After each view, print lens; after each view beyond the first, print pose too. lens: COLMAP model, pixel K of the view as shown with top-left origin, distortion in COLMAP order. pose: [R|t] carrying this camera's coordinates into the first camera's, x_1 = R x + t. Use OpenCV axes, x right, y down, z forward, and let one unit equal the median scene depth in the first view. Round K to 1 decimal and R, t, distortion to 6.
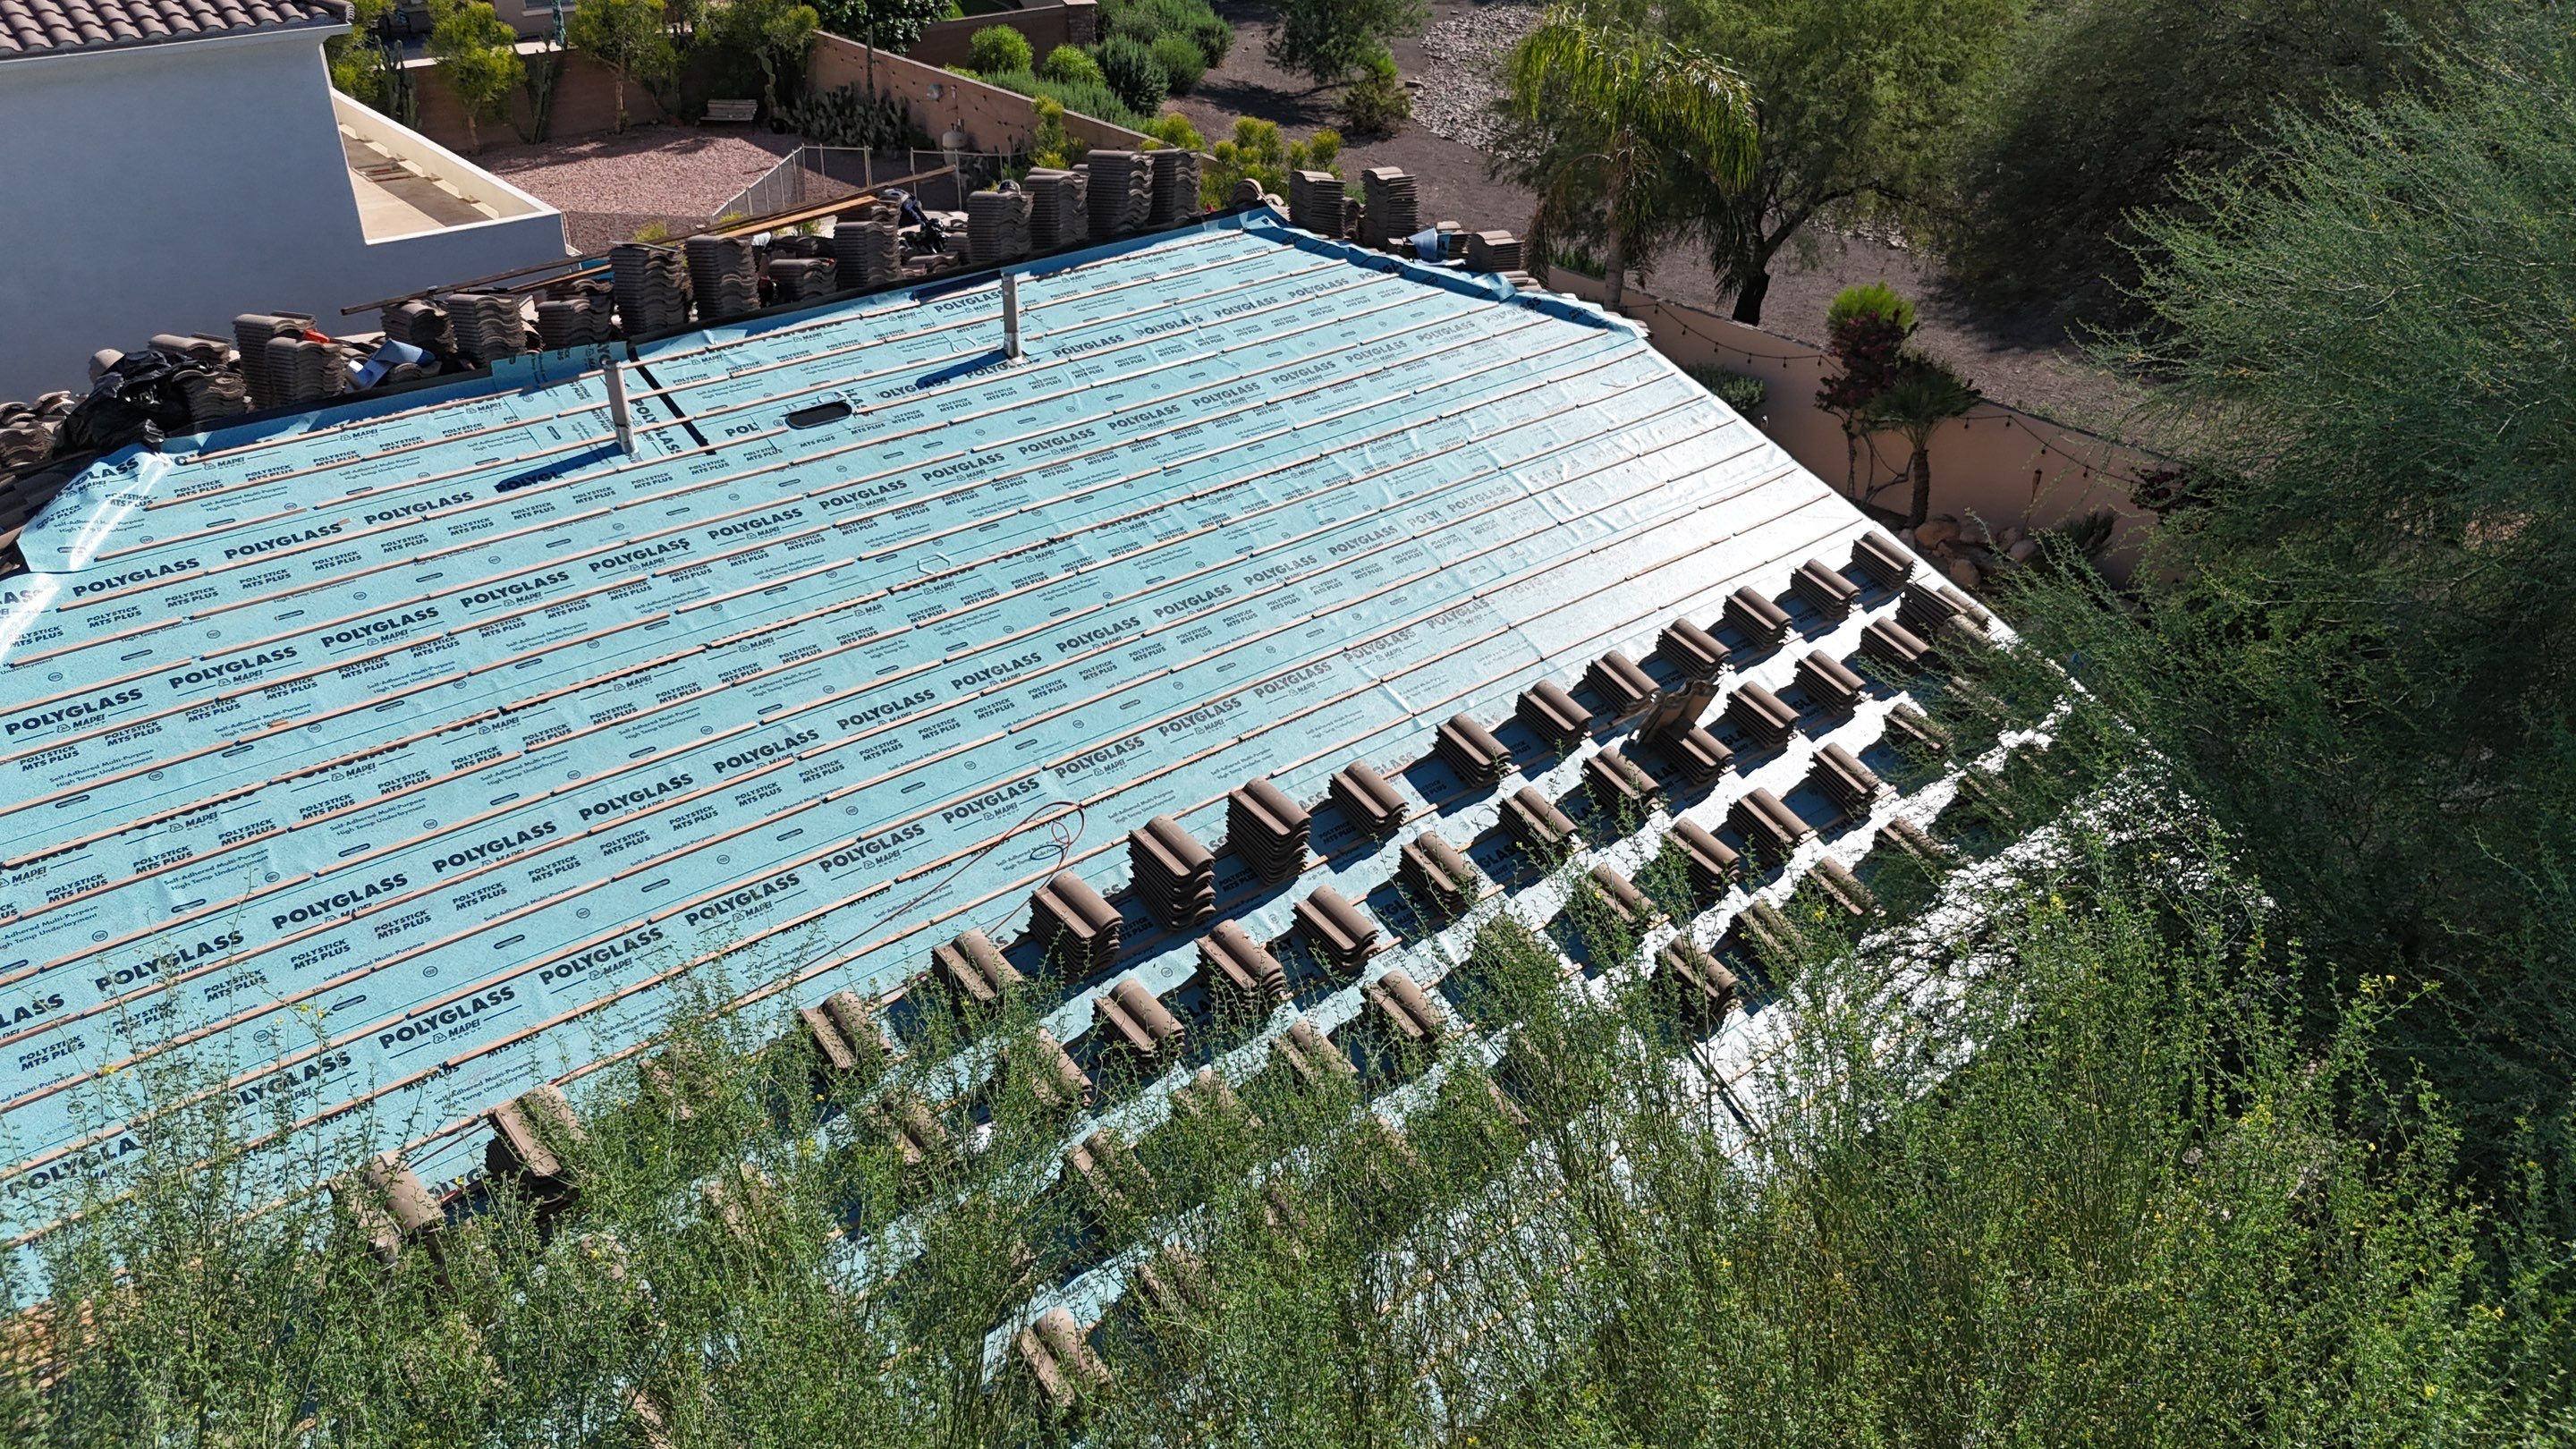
lens RADIAL K [[1906.7, 0, 1288.0], [0, 1906.7, 724.5], [0, 0, 1]] dist [0.072954, -0.092363]
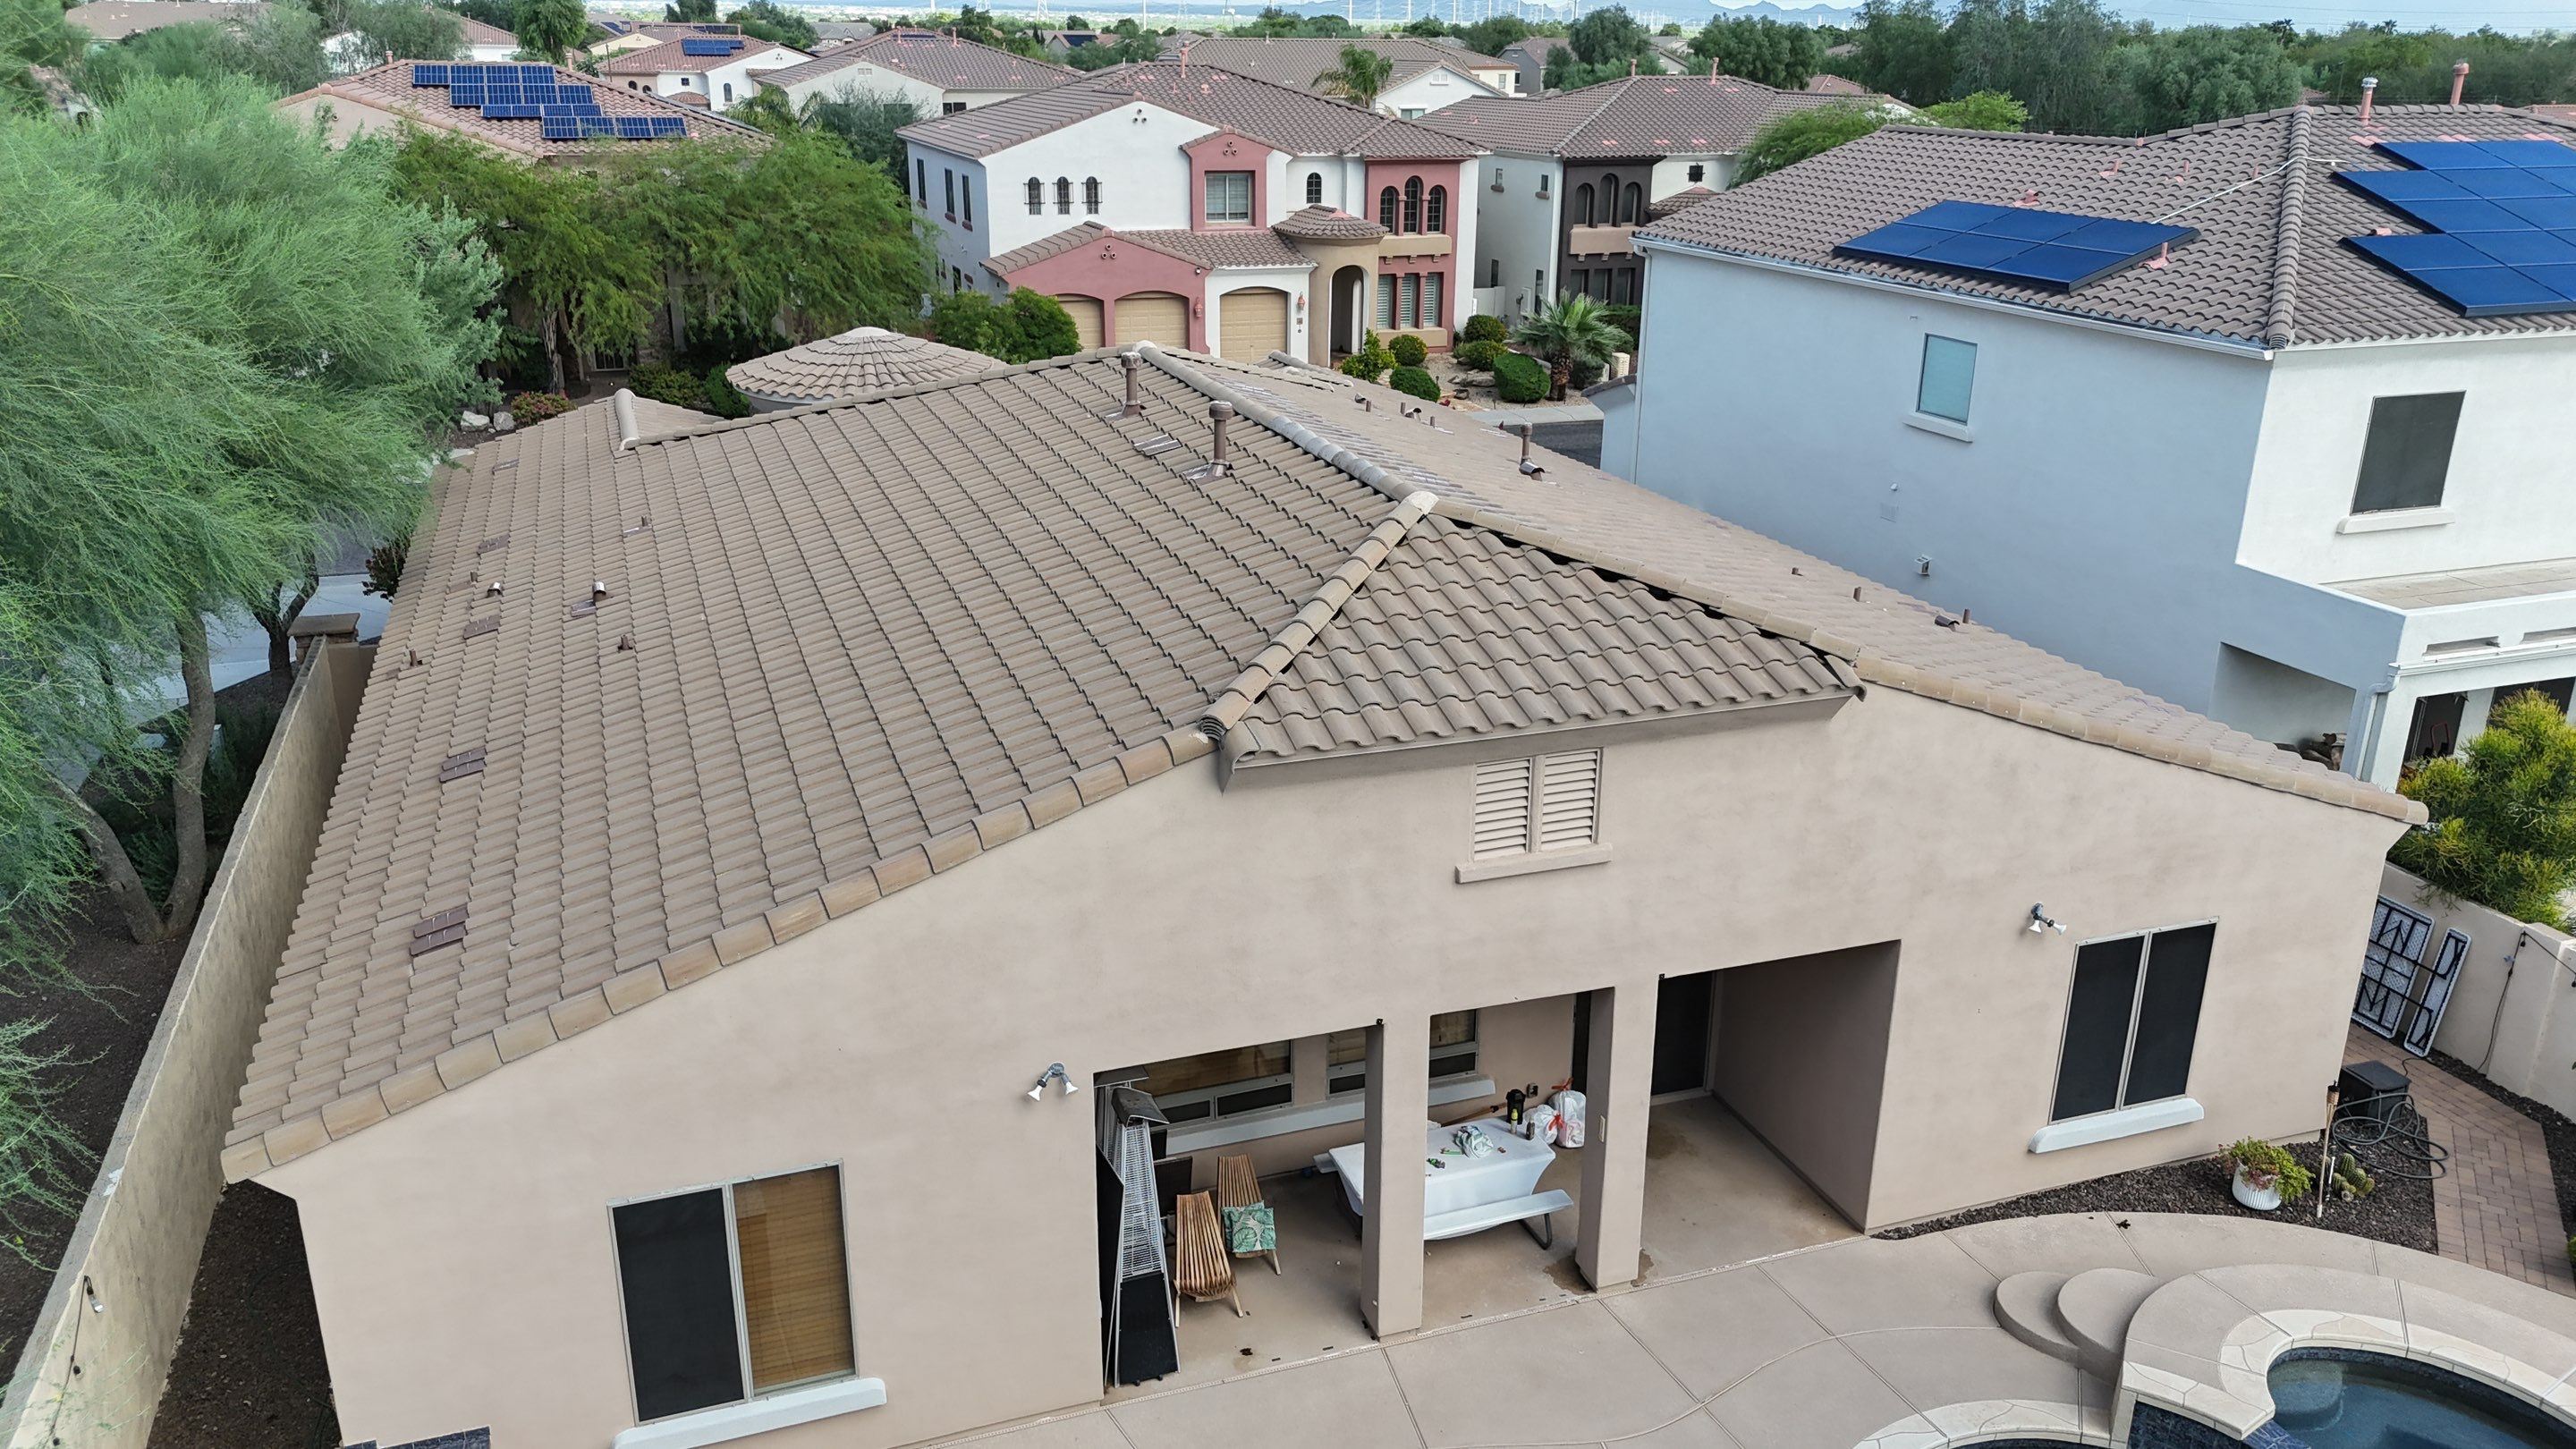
lens RADIAL K [[1892.9, 0, 1298.0], [0, 1892.9, 724.7], [0, 0, 1]] dist [0.068257, -0.077304]
pose [[-0.352449, 0.302801, -0.885489, 1.058962], [-0.483044, 0.751552, 0.449265, -0.710357], [0.801529, 0.586073, -0.118618, 1.404208]]
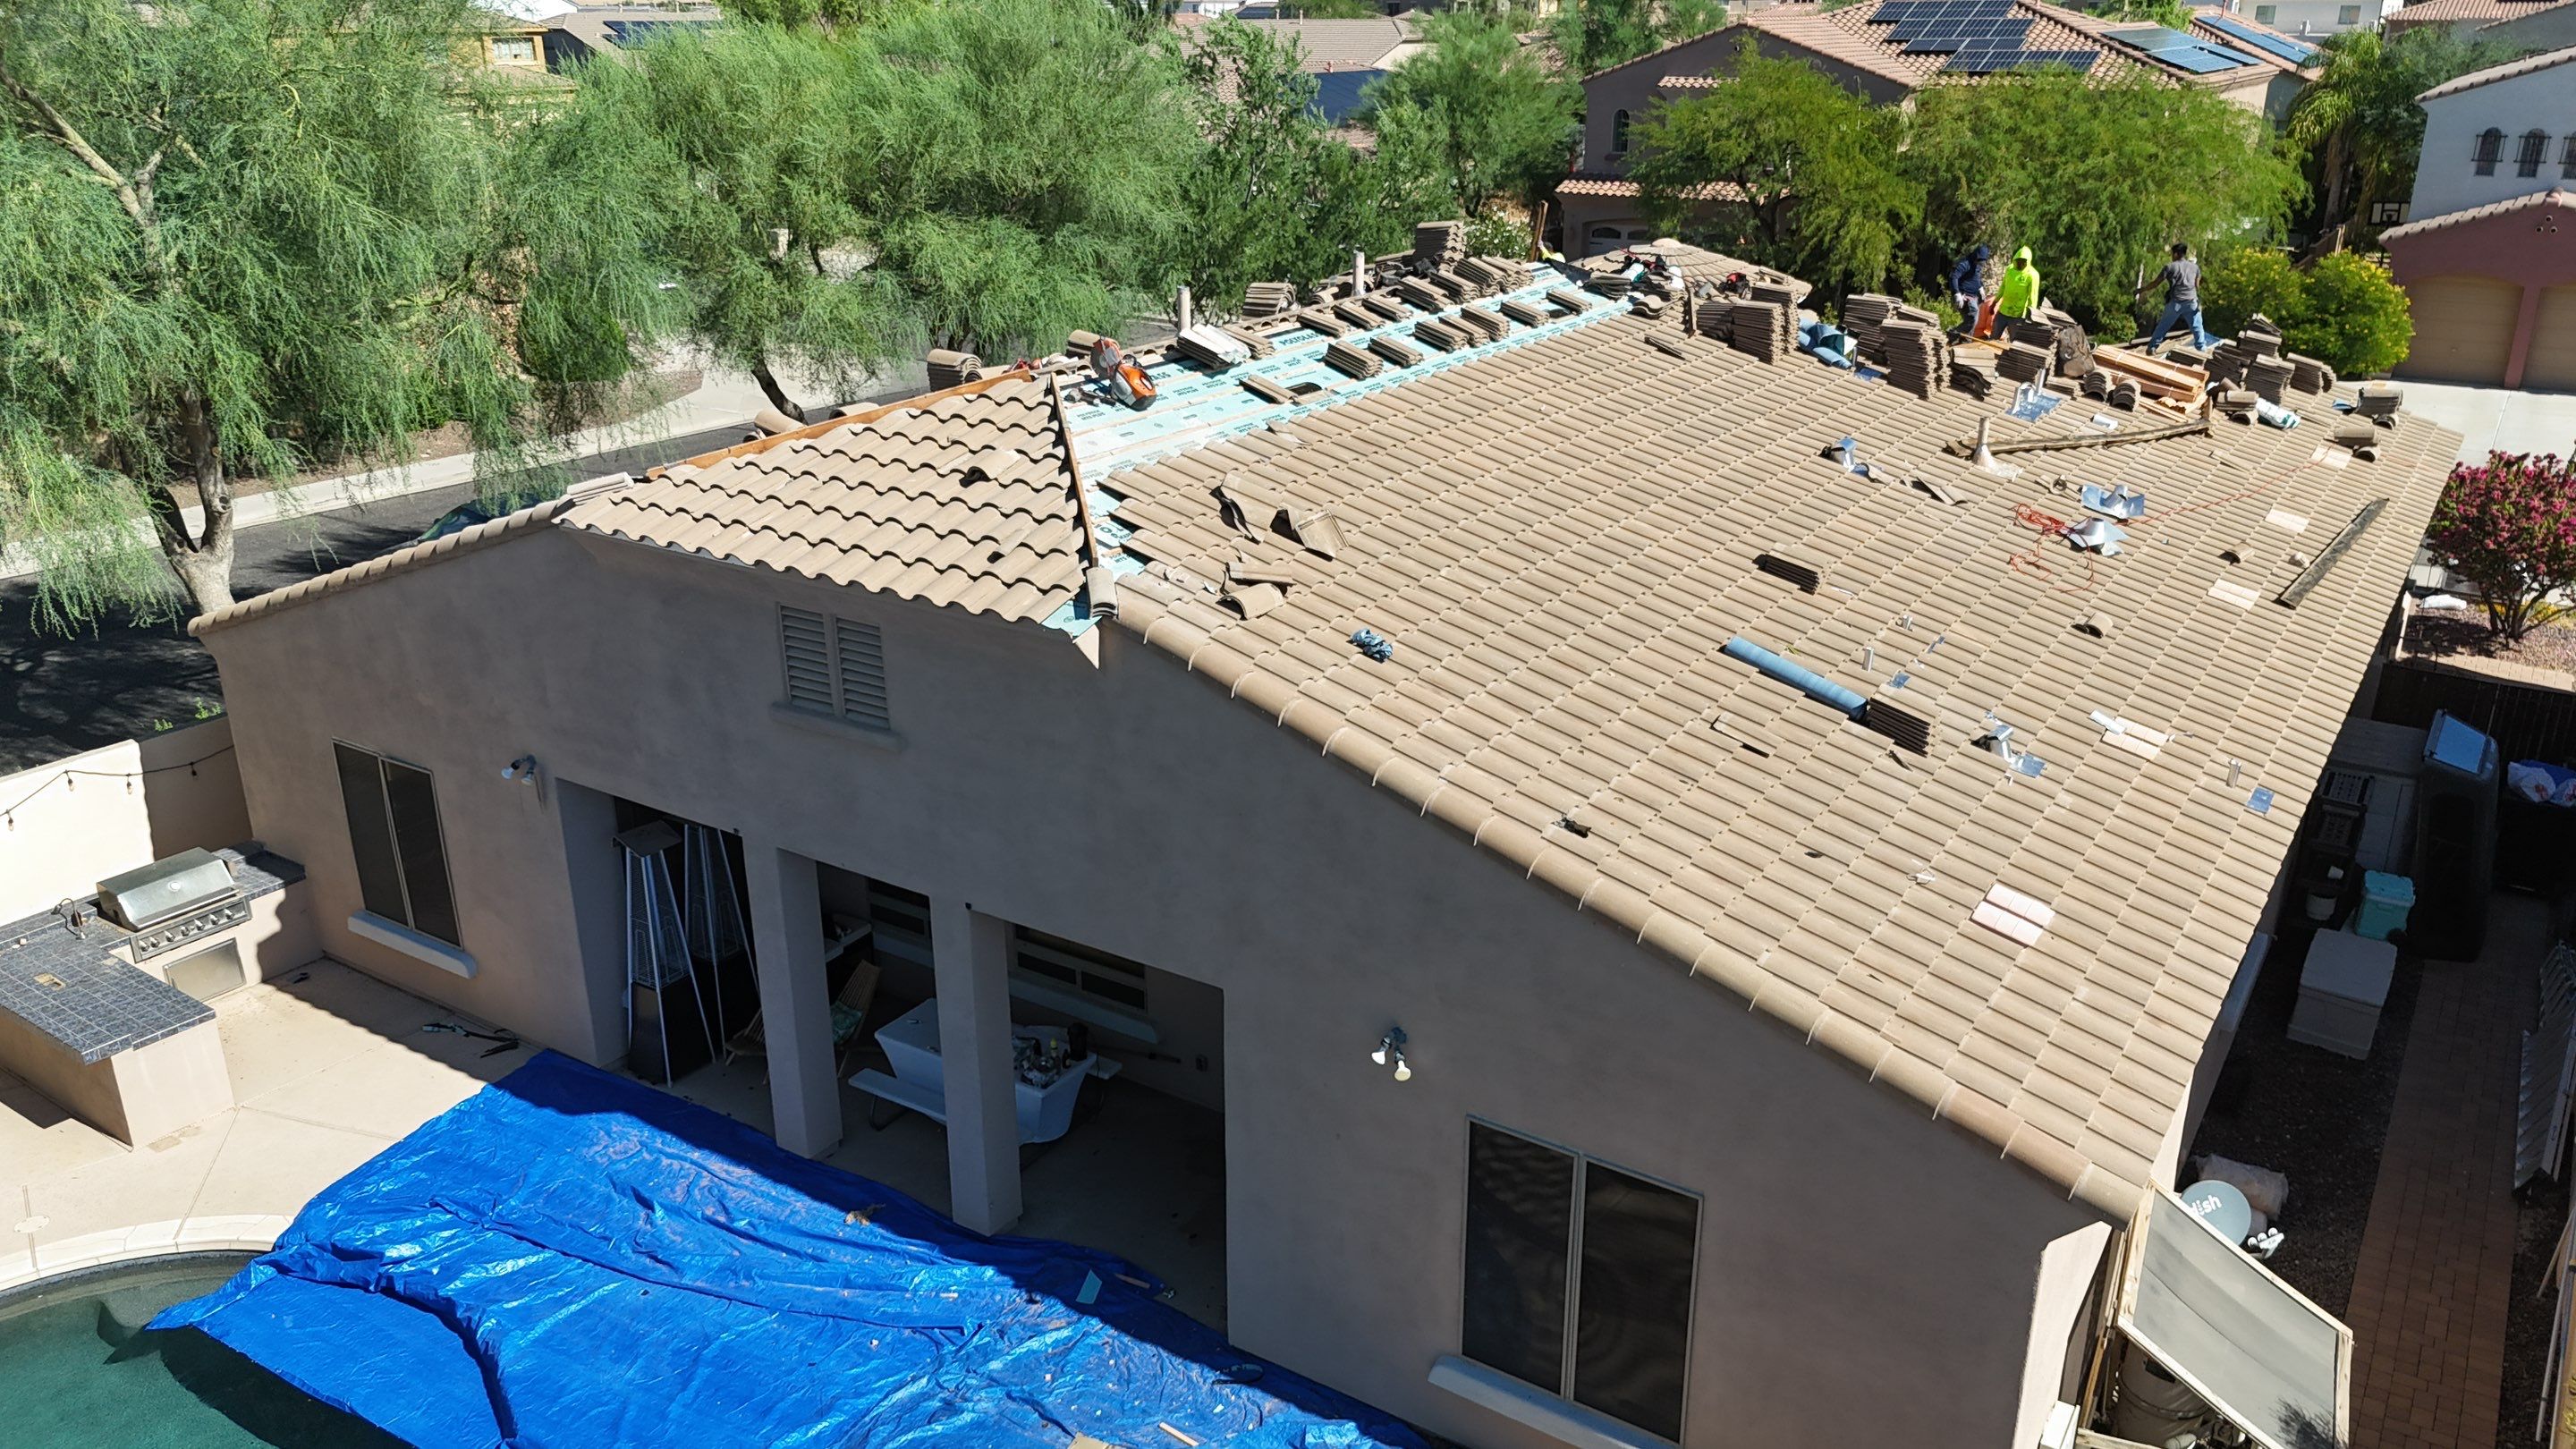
lens RADIAL K [[1914.1, 0, 1285.3], [0, 1914.1, 720.7], [0, 0, 1]] dist [0.062880, -0.065273]
pose [[-0.961249, 0.090504, -0.260403, 0.146512], [-0.143441, 0.642451, 0.752783, -1.053436], [0.235425, 0.760964, -0.604573, 2.103209]]
